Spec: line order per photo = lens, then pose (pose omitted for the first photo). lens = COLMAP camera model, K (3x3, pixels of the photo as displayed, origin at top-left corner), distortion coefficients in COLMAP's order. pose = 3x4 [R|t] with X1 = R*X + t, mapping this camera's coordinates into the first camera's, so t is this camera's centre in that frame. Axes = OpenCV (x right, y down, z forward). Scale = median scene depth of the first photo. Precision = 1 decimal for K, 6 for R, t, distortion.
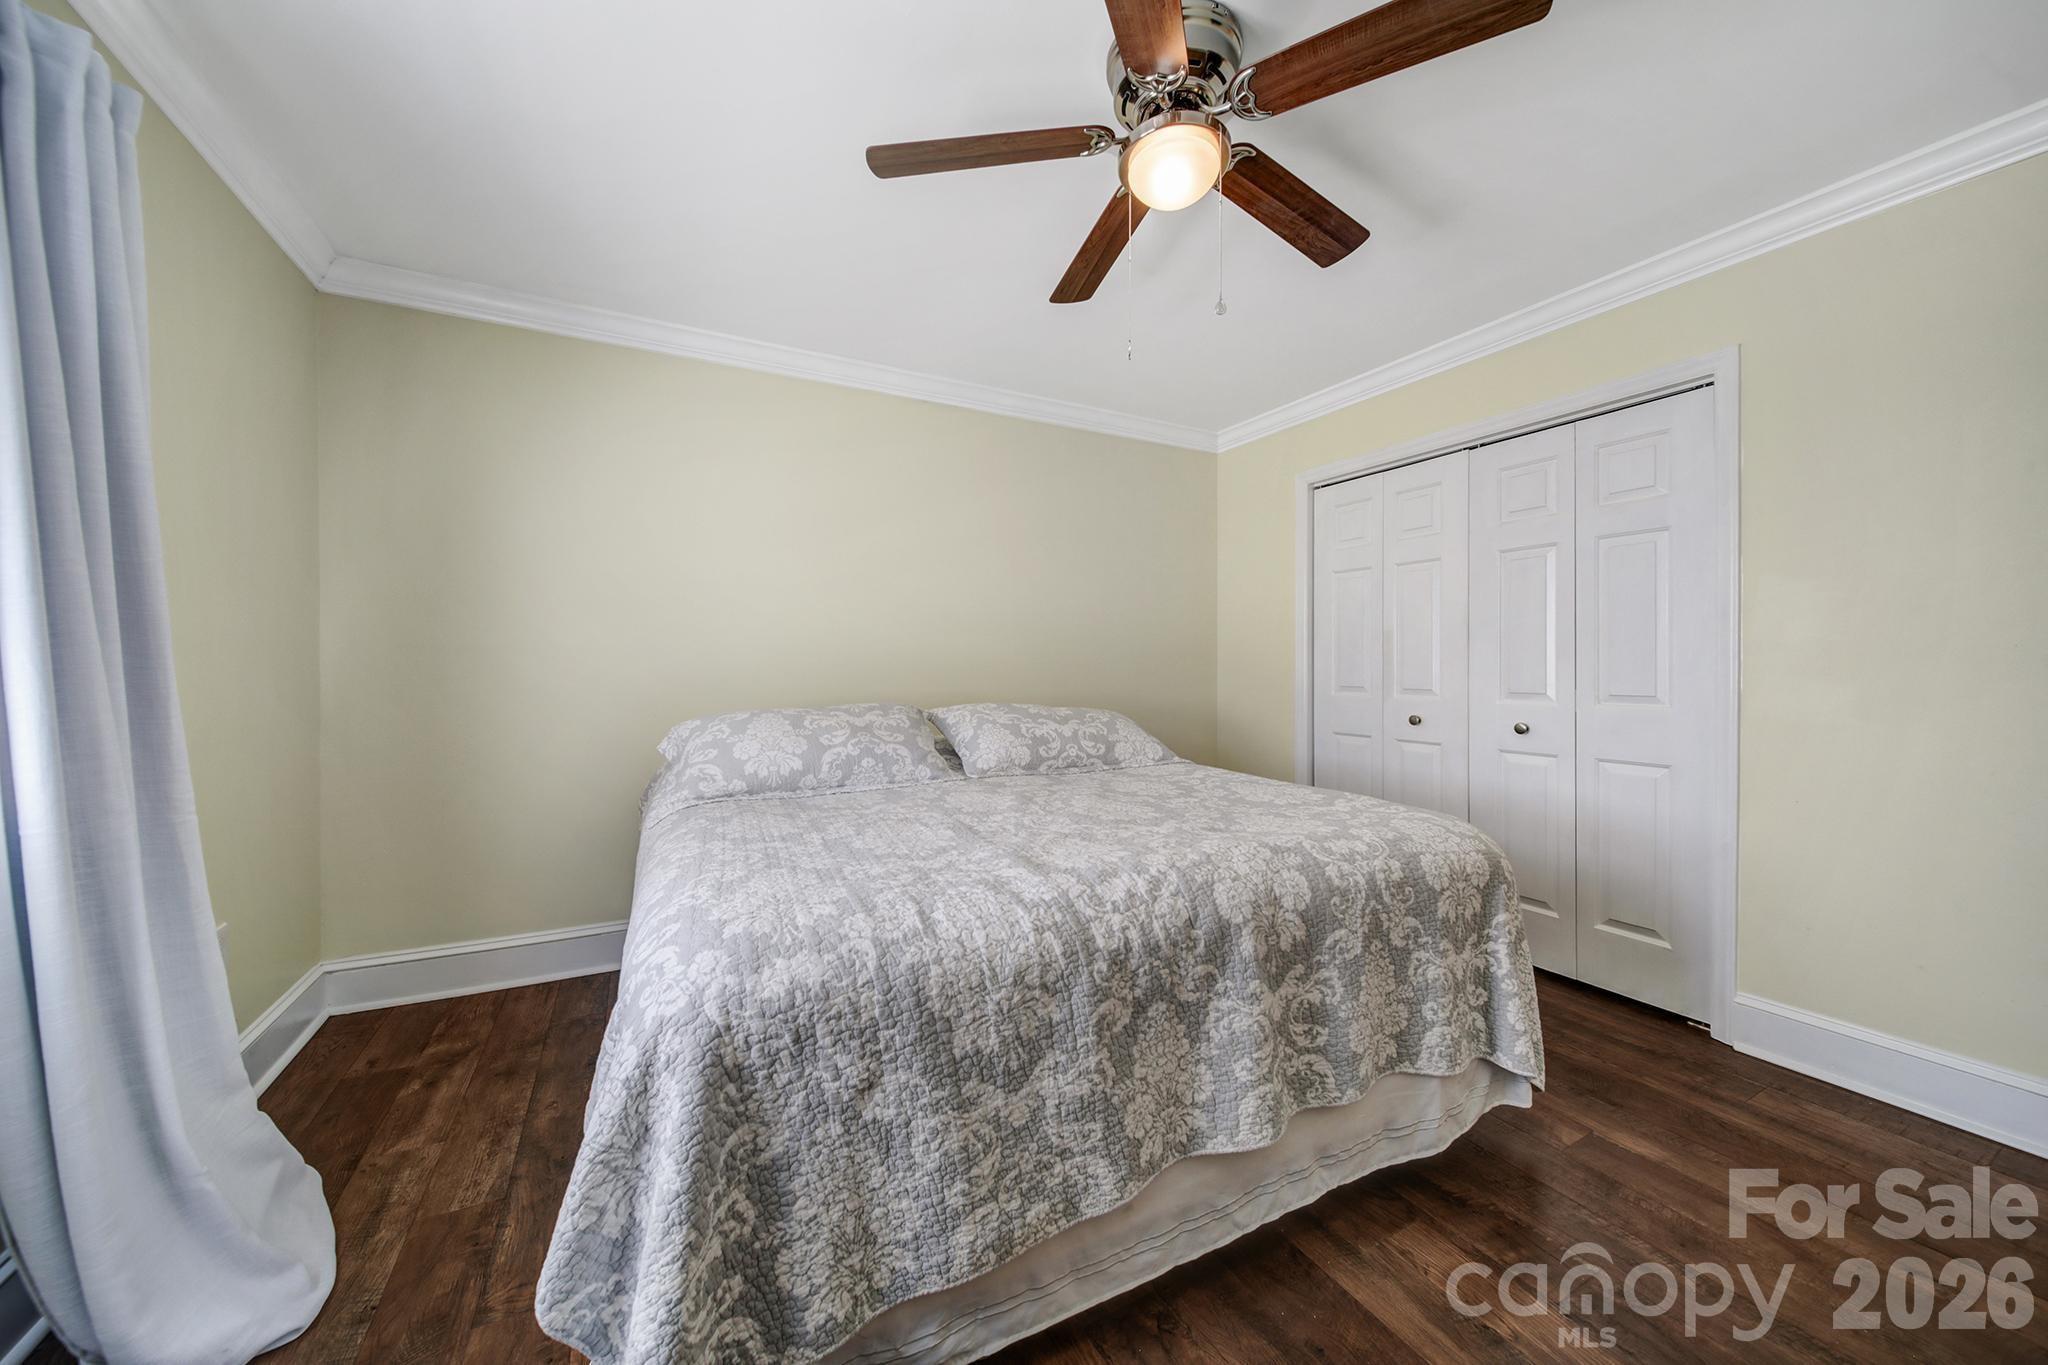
lens RADIAL K [[719.9, 0, 1021.2], [0, 719.9, 668.2], [0, 0, 1]] dist [-0.000981, -0.000205]
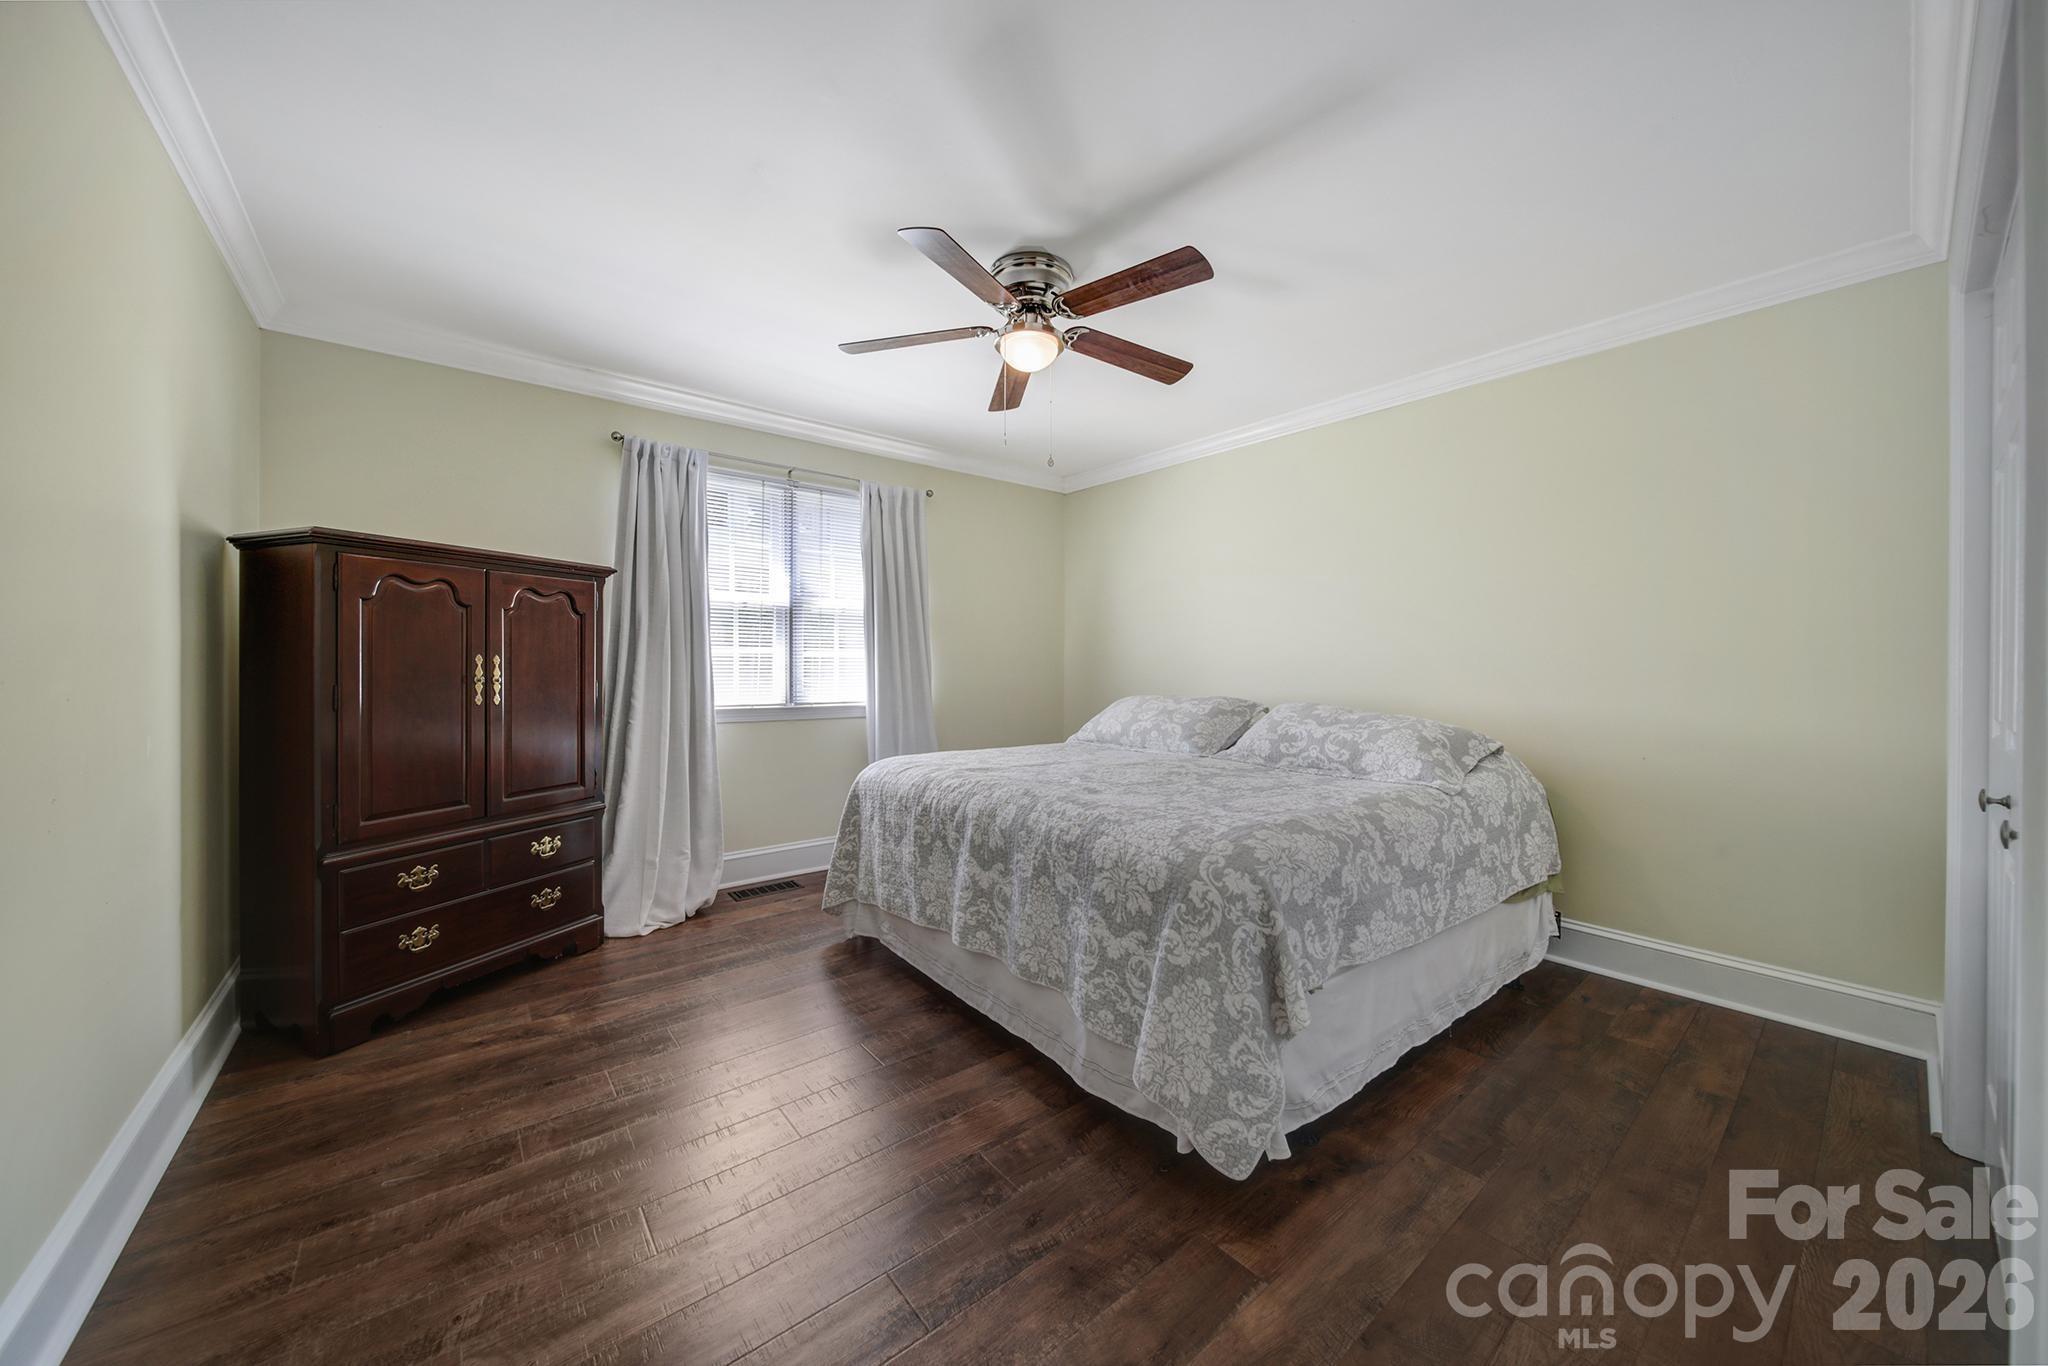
lens RADIAL K [[719.9, 0, 1021.2], [0, 719.9, 668.7], [0, 0, 1]] dist [-0.000981, -0.000205]
pose [[0.188337, 0.007089, -0.982079, 1.888907], [-0.010714, 0.999929, 0.005163, -0.008625], [0.982046, 0.009550, 0.188399, 0.752493]]
